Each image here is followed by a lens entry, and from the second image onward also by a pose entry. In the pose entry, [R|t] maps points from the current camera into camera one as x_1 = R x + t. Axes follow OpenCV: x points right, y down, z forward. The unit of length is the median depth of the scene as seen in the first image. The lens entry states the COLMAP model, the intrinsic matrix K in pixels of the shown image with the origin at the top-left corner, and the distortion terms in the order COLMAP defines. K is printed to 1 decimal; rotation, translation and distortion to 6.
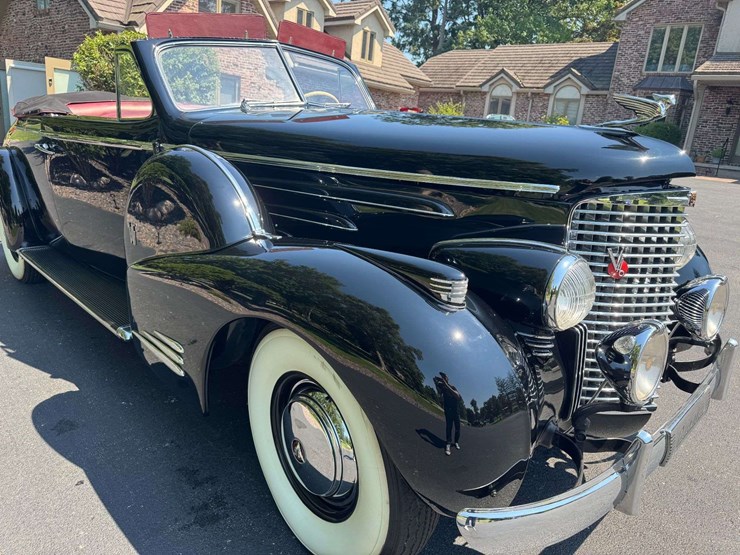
lens RADIAL K [[529.0, 0, 365.4], [0, 529.0, 271.6], [0, 0, 1]] dist [-0.001442, 0.006801]
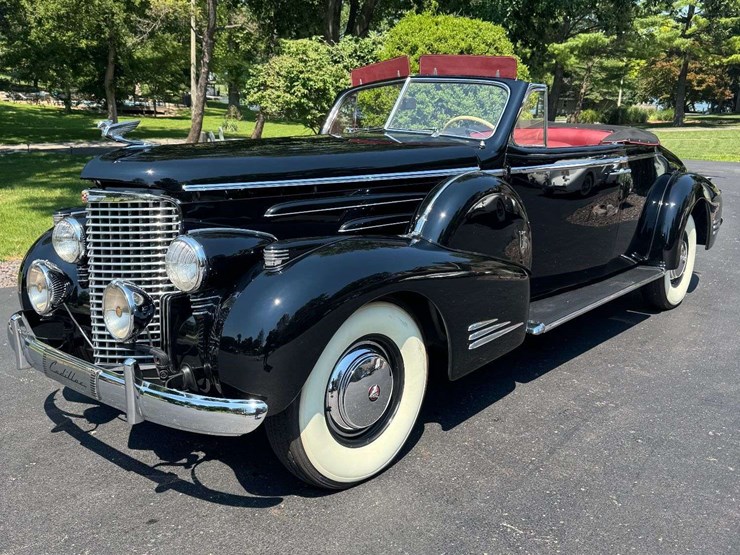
lens RADIAL K [[694.5, 0, 370.0], [0, 694.5, 277.5], [0, 0, 1]] dist [0.138486, -0.272756]
pose [[0.096074, 0.184733, -0.978082, 1.596515], [-0.282489, 0.947285, 0.151168, -0.271387], [0.954447, 0.261774, 0.143195, 0.964282]]
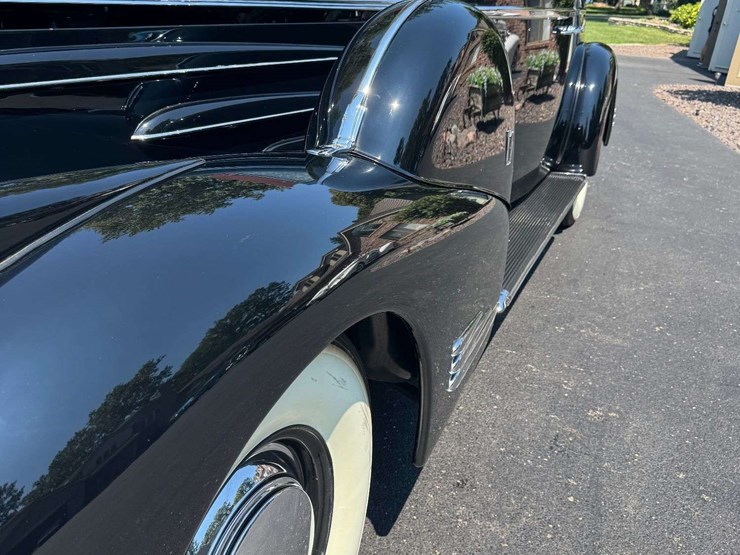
lens RADIAL K [[694.5, 0, 370.0], [0, 694.5, 277.5], [0, 0, 1]] dist [0.138486, -0.272756]
pose [[0.399115, 0.314992, -0.861096, 0.820596], [-0.289733, 0.934345, 0.207496, -0.199751], [0.869921, 0.166673, 0.464175, 1.001050]]
